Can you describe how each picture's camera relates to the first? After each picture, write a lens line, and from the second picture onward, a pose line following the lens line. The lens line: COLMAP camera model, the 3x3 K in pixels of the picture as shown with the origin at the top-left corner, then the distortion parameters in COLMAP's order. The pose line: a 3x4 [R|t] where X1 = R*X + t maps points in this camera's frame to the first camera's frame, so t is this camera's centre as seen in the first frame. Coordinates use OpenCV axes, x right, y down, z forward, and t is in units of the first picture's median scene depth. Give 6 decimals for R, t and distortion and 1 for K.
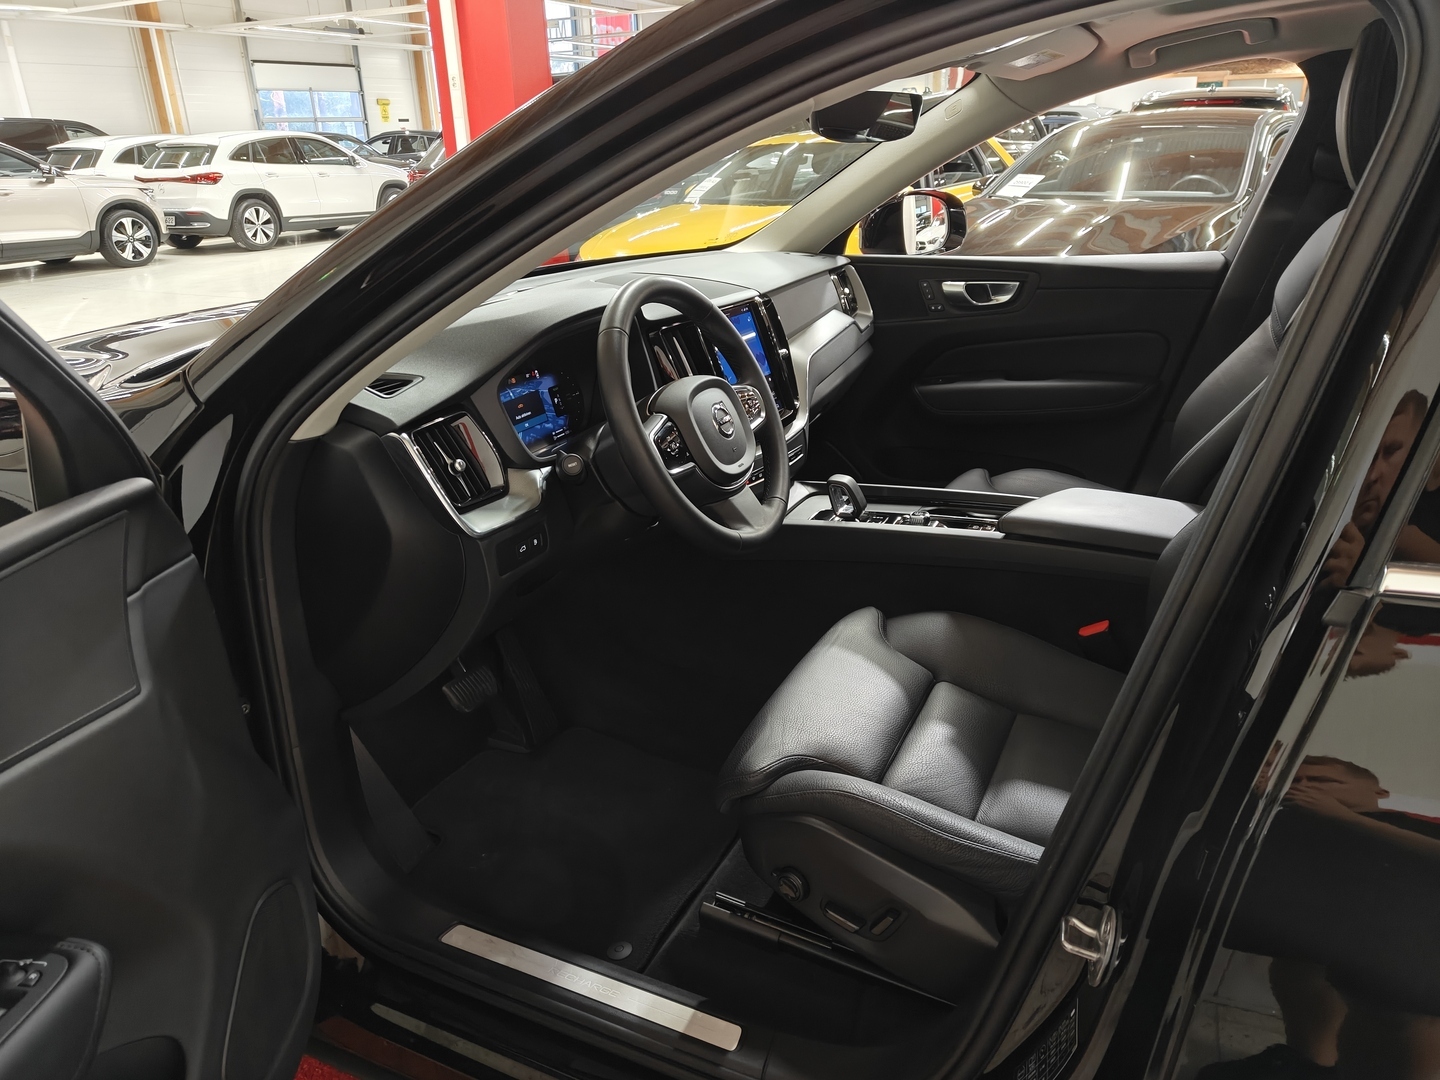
lens RADIAL K [[1019.0, 0, 721.0], [0, 1019.0, 543.6], [0, 0, 1]] dist [0.000741, -0.007131]
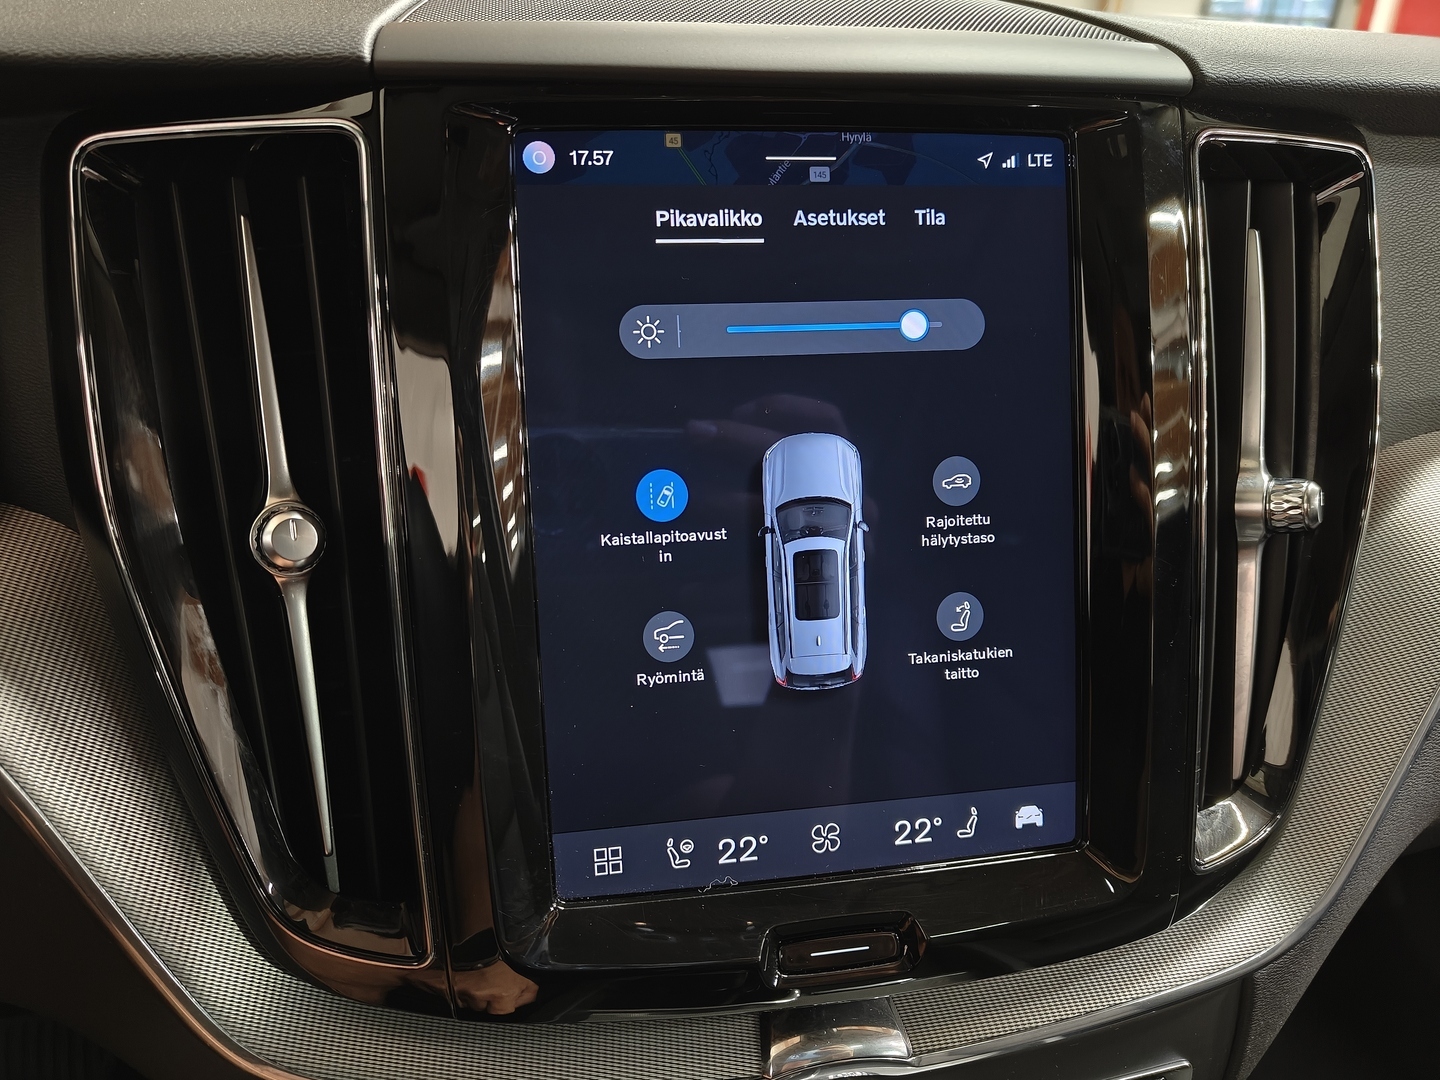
lens RADIAL K [[1024.1, 0, 712.2], [0, 1024.1, 539.1], [0, 0, 1]] dist [0.000632, -0.003239]
pose [[0.675125, 0.351737, -0.648450, 0.088031], [-0.314004, 0.932424, 0.178851, -0.151307], [0.667539, 0.082869, 0.739949, 0.685358]]
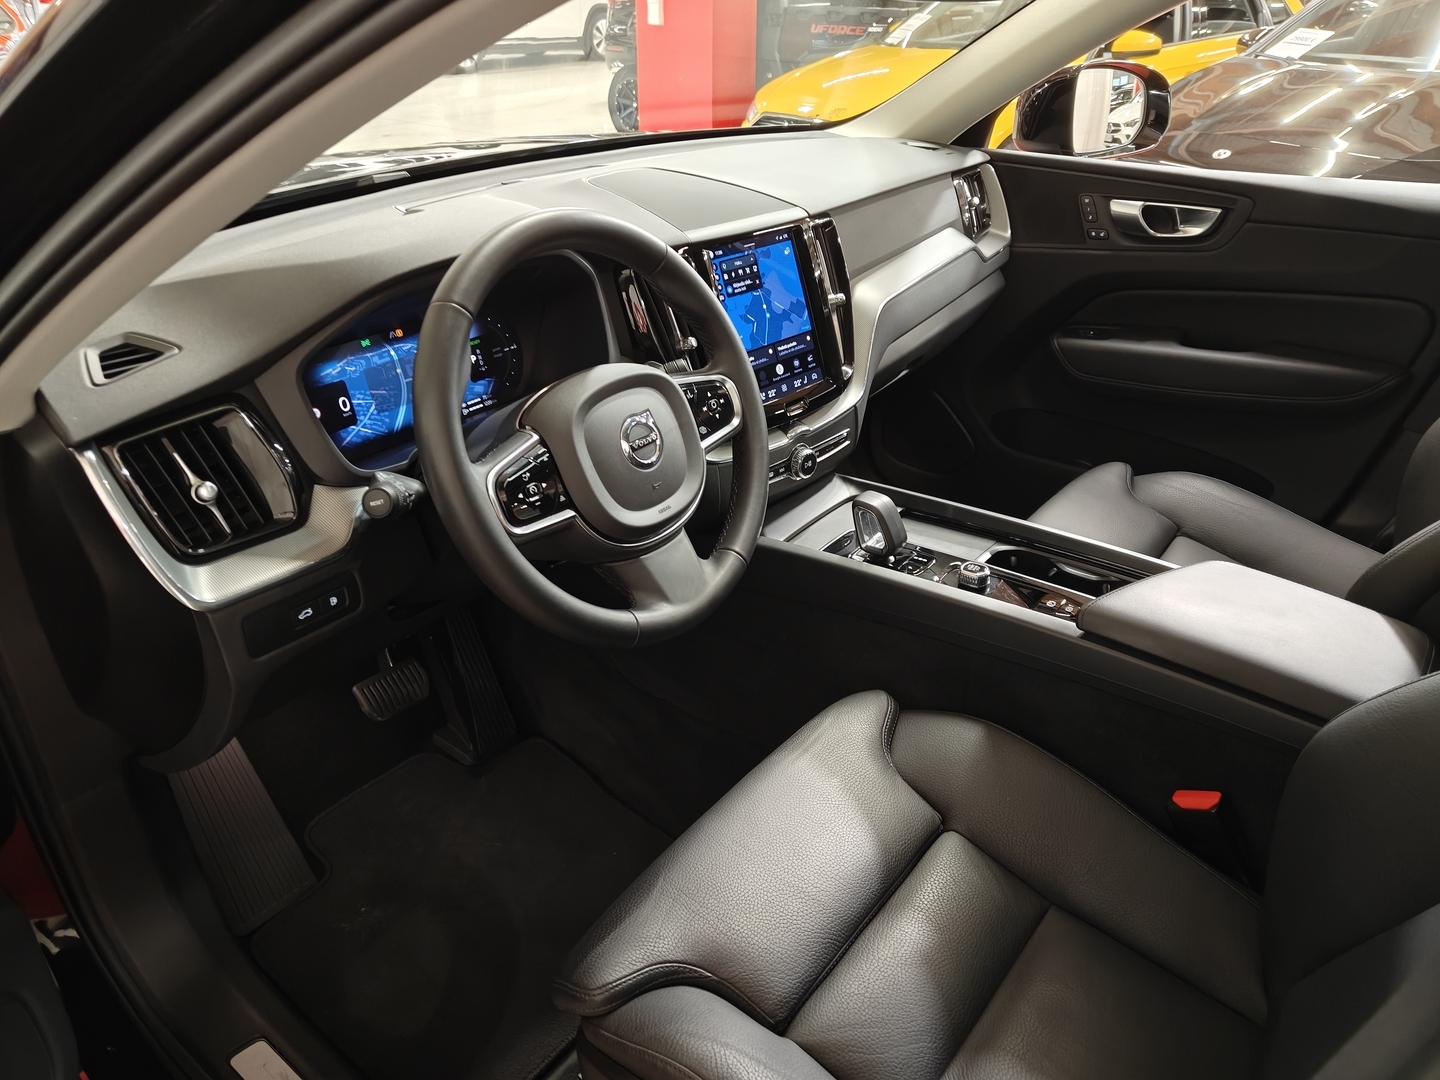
lens RADIAL K [[1036.4, 0, 715.2], [0, 1036.4, 544.0], [0, 0, 1]] dist [0.004485, 0.002466]
pose [[0.976576, 0.133222, -0.168970, 0.102188], [-0.109100, 0.983425, 0.144820, -0.094268], [0.185462, -0.122993, 0.974924, 0.205324]]
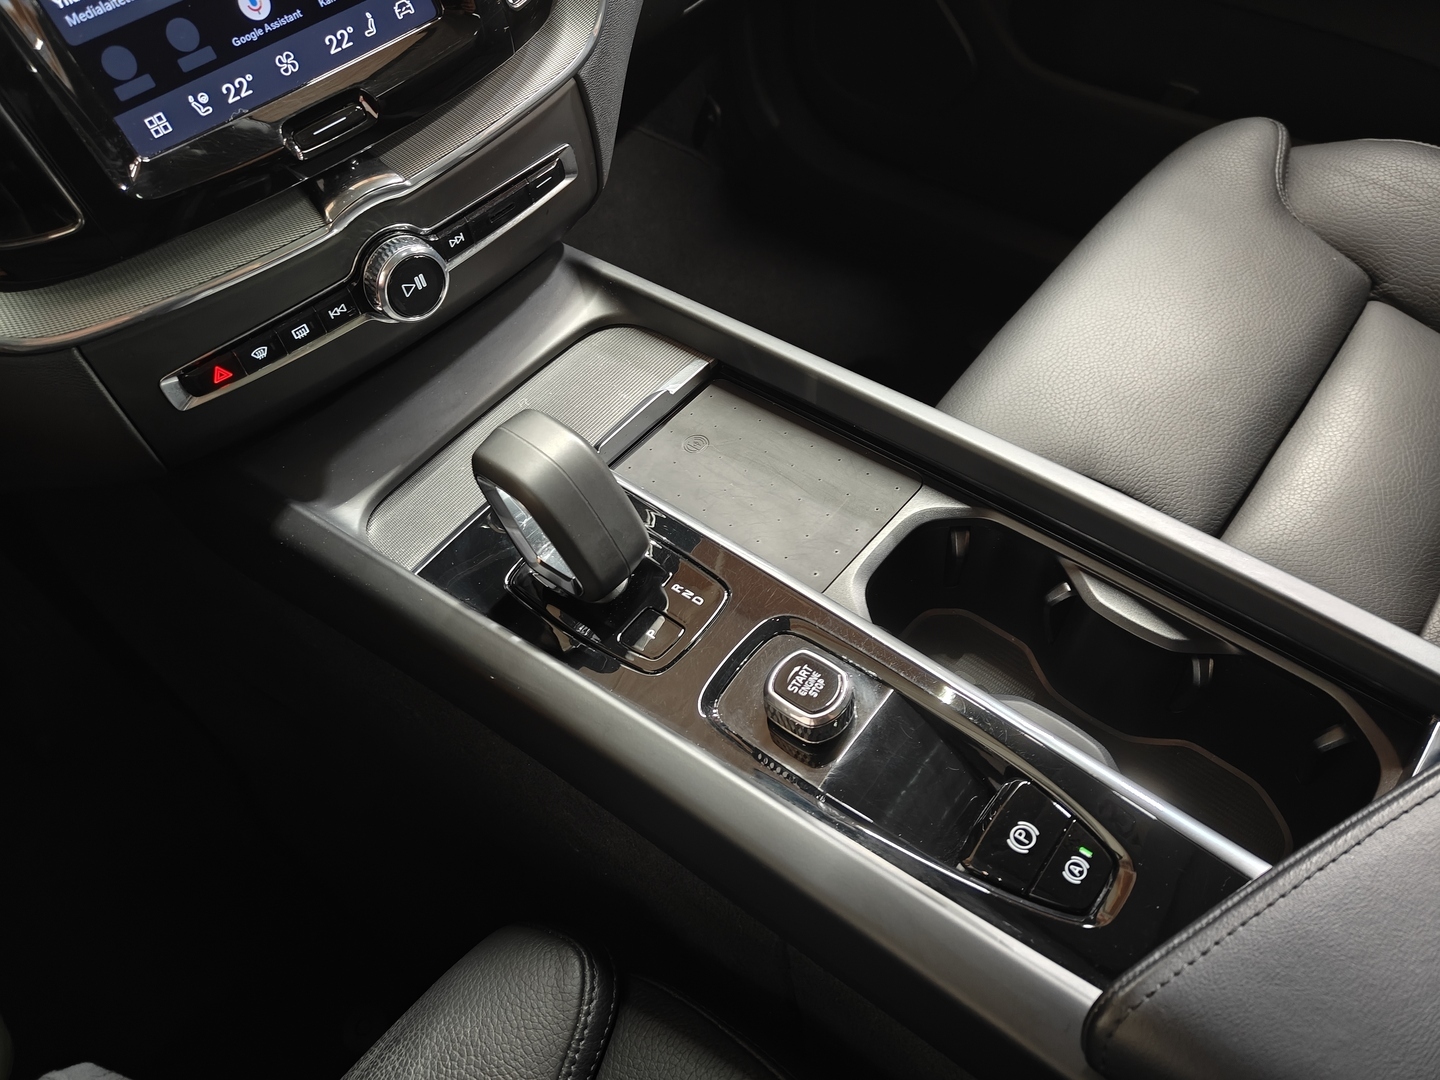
lens RADIAL K [[1010.6, 0, 720.1], [0, 1010.6, 564.9], [0, 0, 1]] dist [-0.004471, -0.003560]
pose [[0.972760, 0.169494, -0.158145, 0.153678], [-0.054490, 0.830274, 0.554685, -0.131243], [0.225320, -0.530958, 0.816893, 0.604177]]
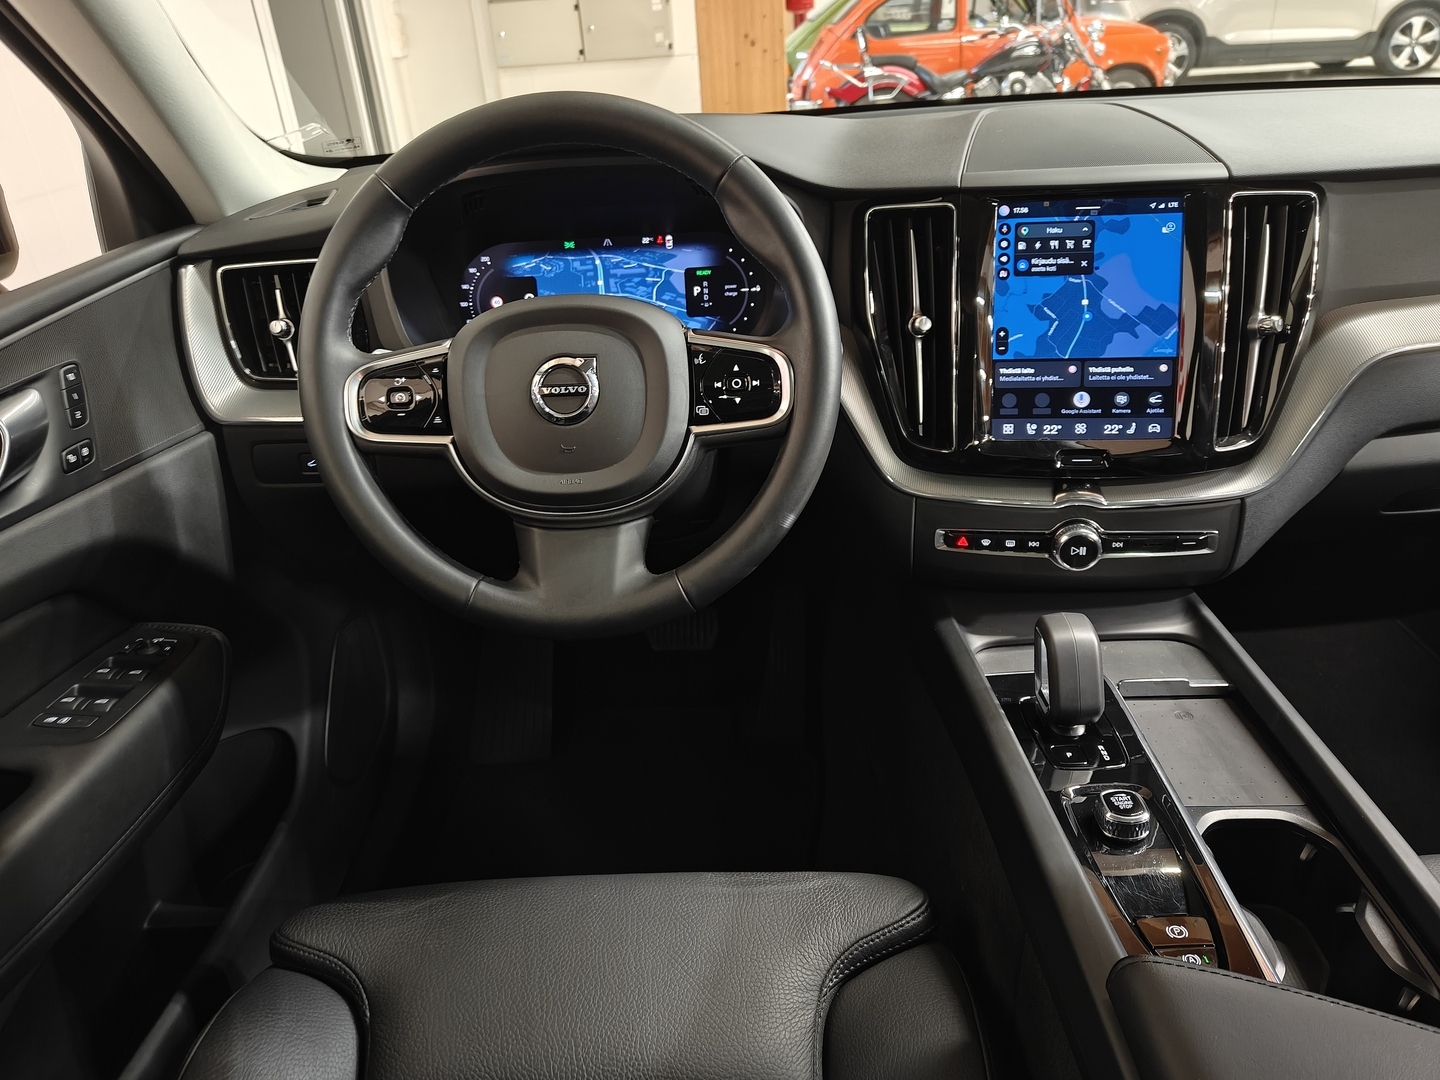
lens RADIAL K [[1019.0, 0, 721.0], [0, 1019.0, 543.6], [0, 0, 1]] dist [0.000741, -0.007131]
pose [[0.417366, 0.432165, -0.799399, 0.294890], [-0.293556, 0.896635, 0.331467, -0.148258], [0.860018, 0.096326, 0.501089, 0.488415]]
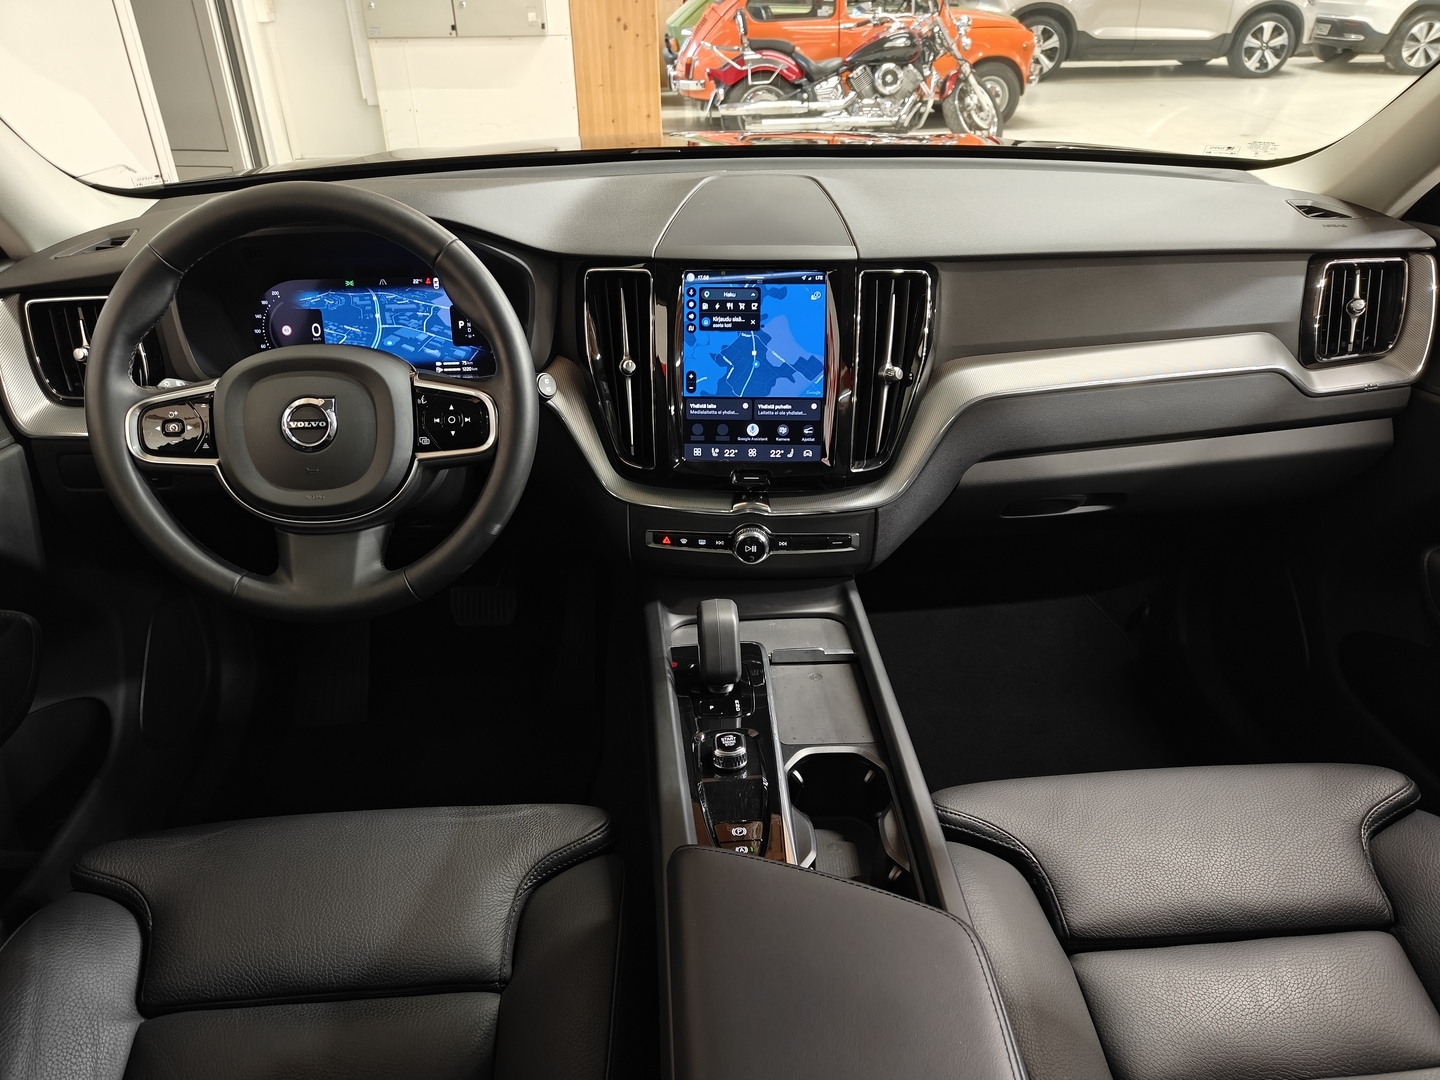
lens RADIAL K [[1011.5, 0, 725.5], [0, 1011.5, 543.5], [0, 0, 1]] dist [0.007690, -0.005692]
pose [[0.491445, 0.460258, -0.739354, 0.393267], [-0.330620, 0.883990, 0.330534, -0.214897], [0.805713, 0.082006, 0.586602, 0.503853]]
